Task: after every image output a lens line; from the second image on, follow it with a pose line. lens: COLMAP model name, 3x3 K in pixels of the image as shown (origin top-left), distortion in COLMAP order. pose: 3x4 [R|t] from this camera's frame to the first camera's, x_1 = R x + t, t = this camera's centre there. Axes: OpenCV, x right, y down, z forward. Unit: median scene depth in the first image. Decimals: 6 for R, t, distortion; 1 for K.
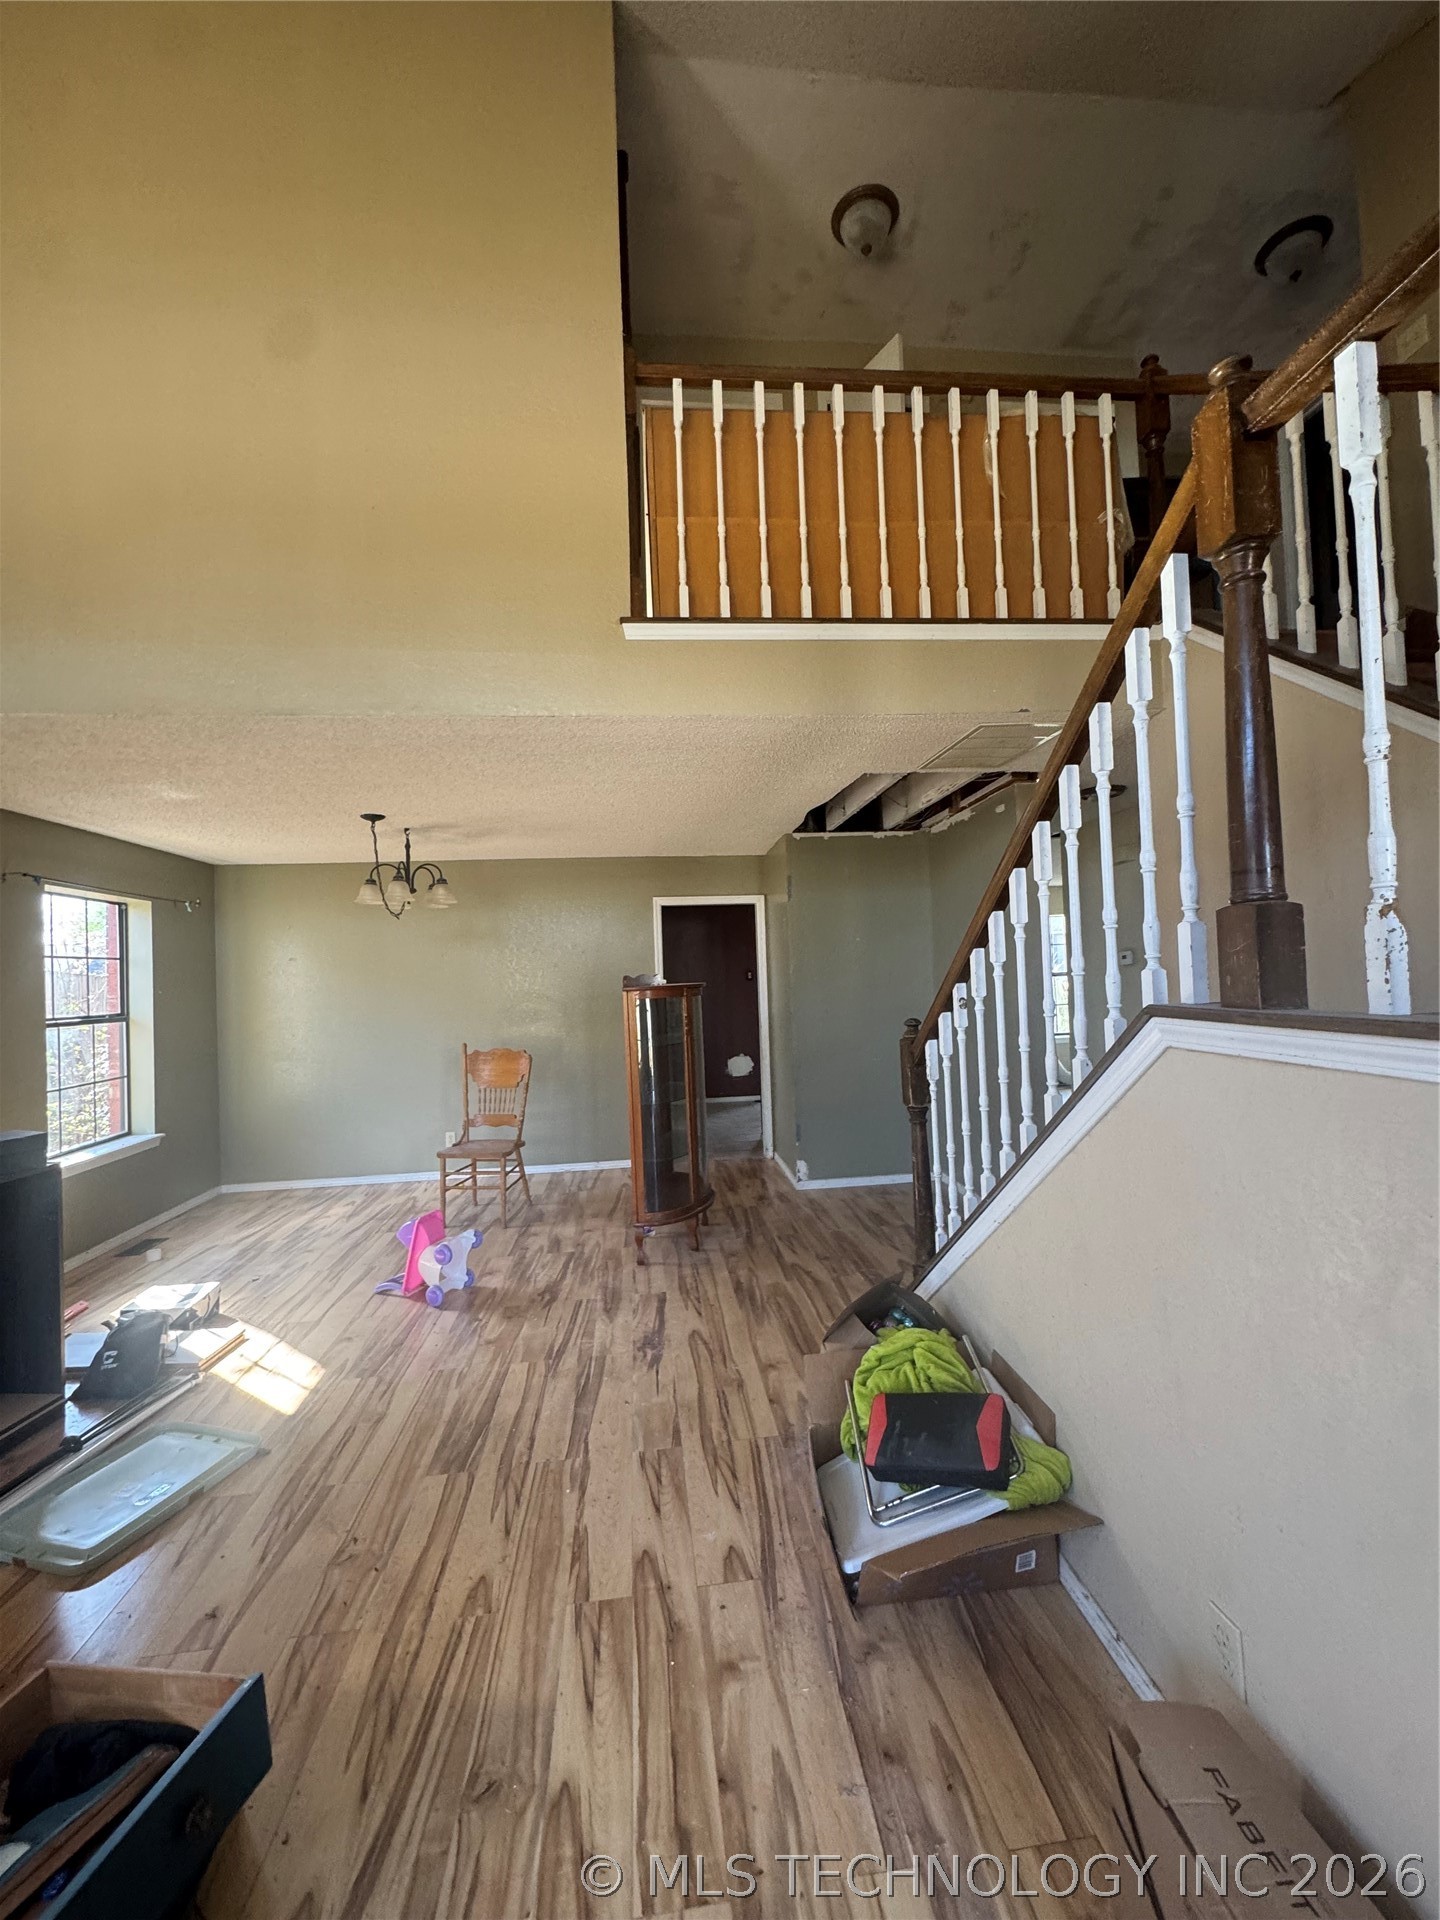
lens RADIAL K [[770.2, 0, 724.5], [0, 770.2, 955.7], [0, 0, 1]] dist [0.000792, 0.000397]
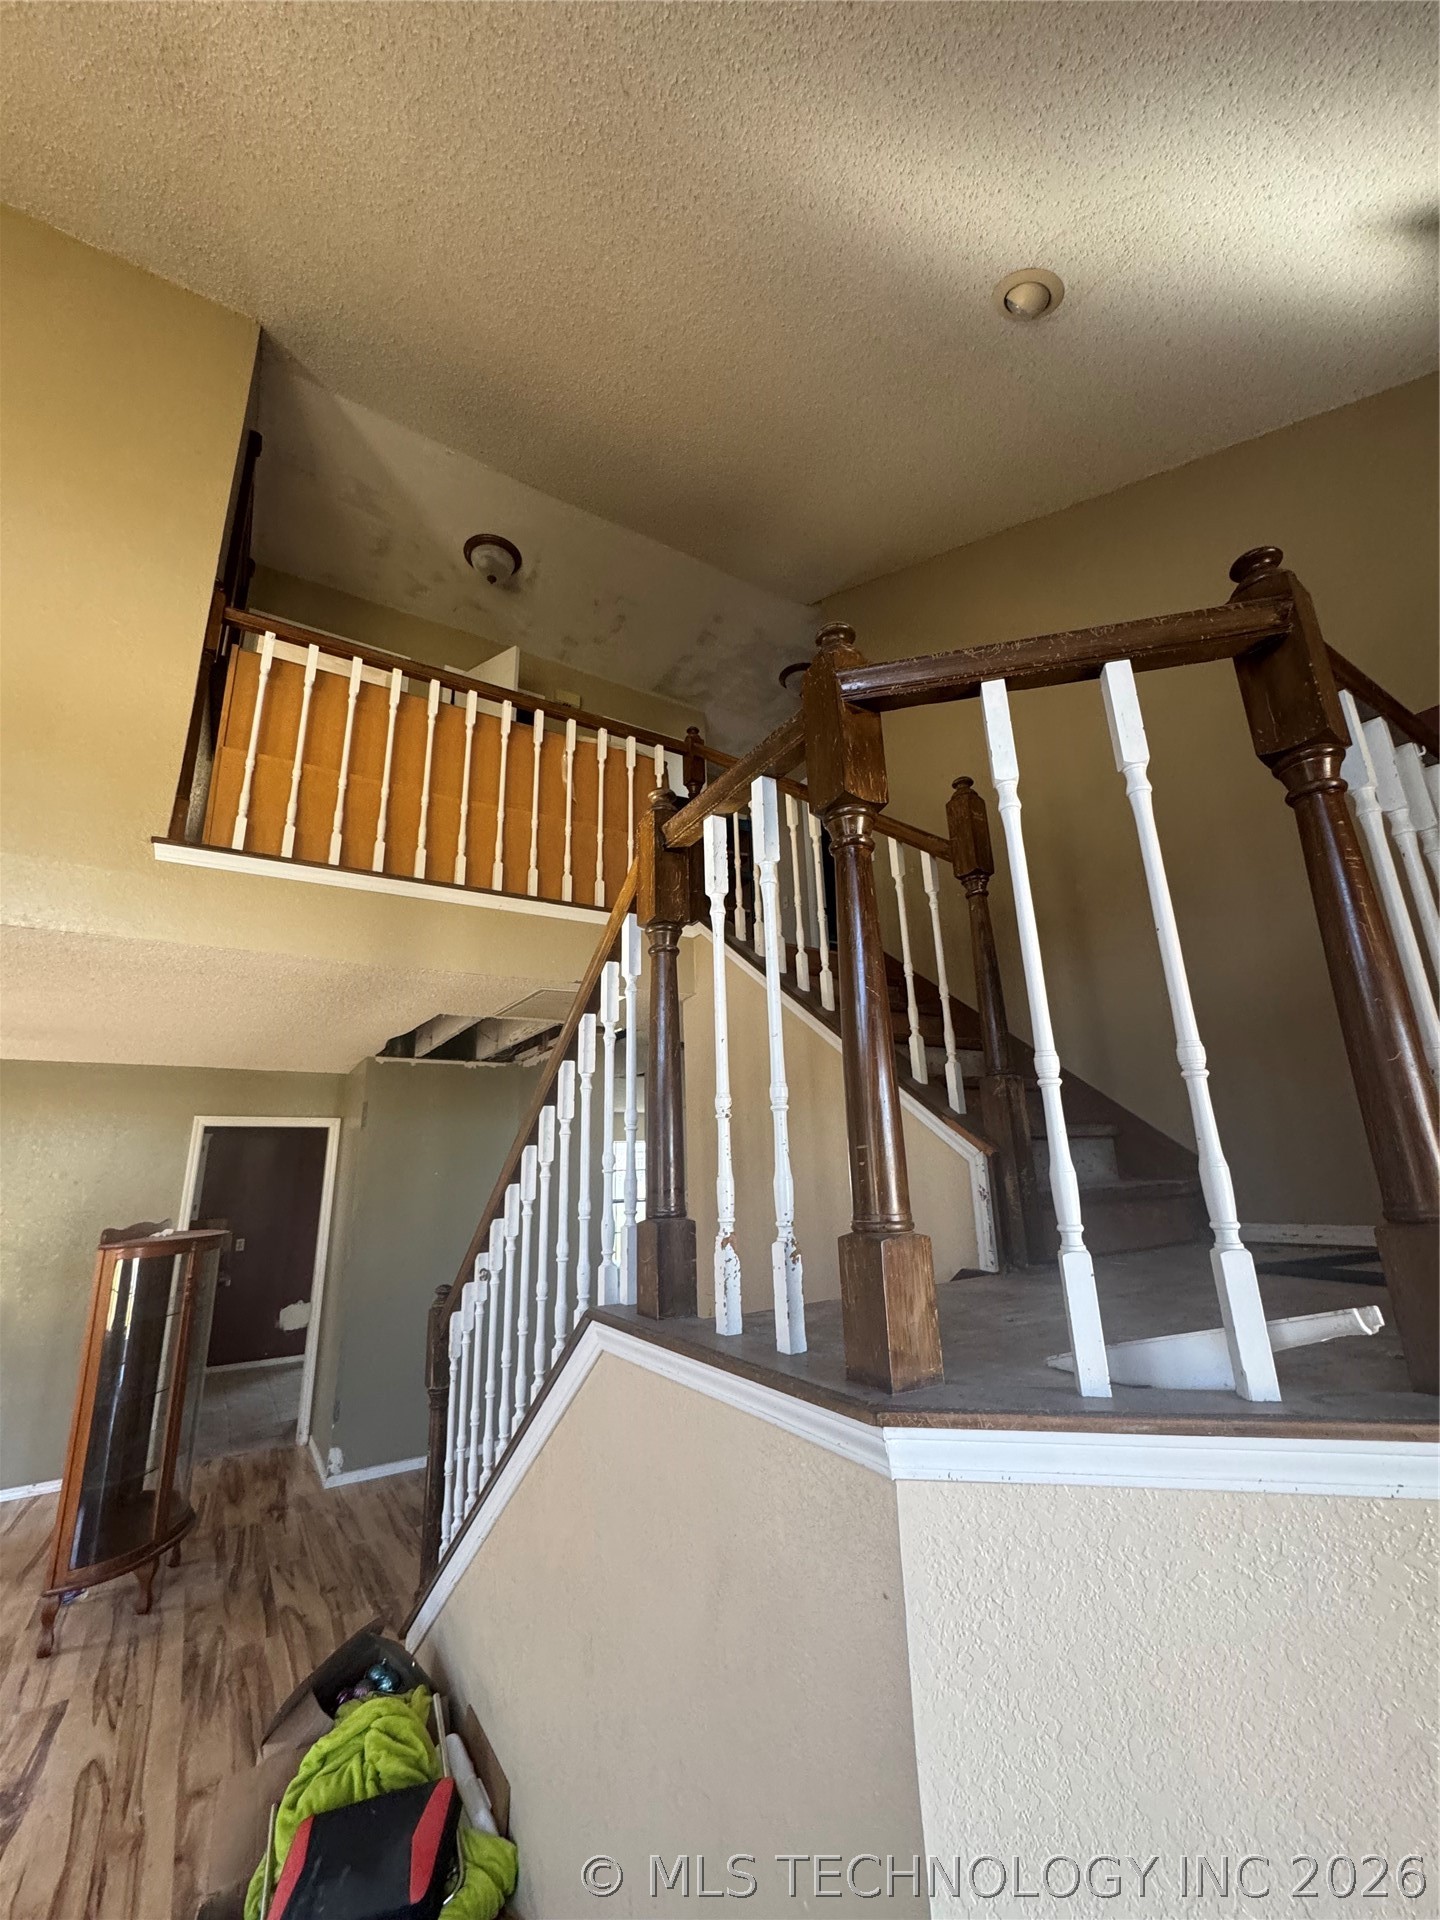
lens RADIAL K [[770.2, 0, 719.9], [0, 770.2, 957.7], [0, 0, 1]] dist [0.000792, 0.000397]
pose [[0.897415, 0.128606, 0.422027, 0.090061], [-0.014669, 0.964740, -0.262796, -0.058634], [-0.440943, 0.229646, 0.867659, -0.058311]]
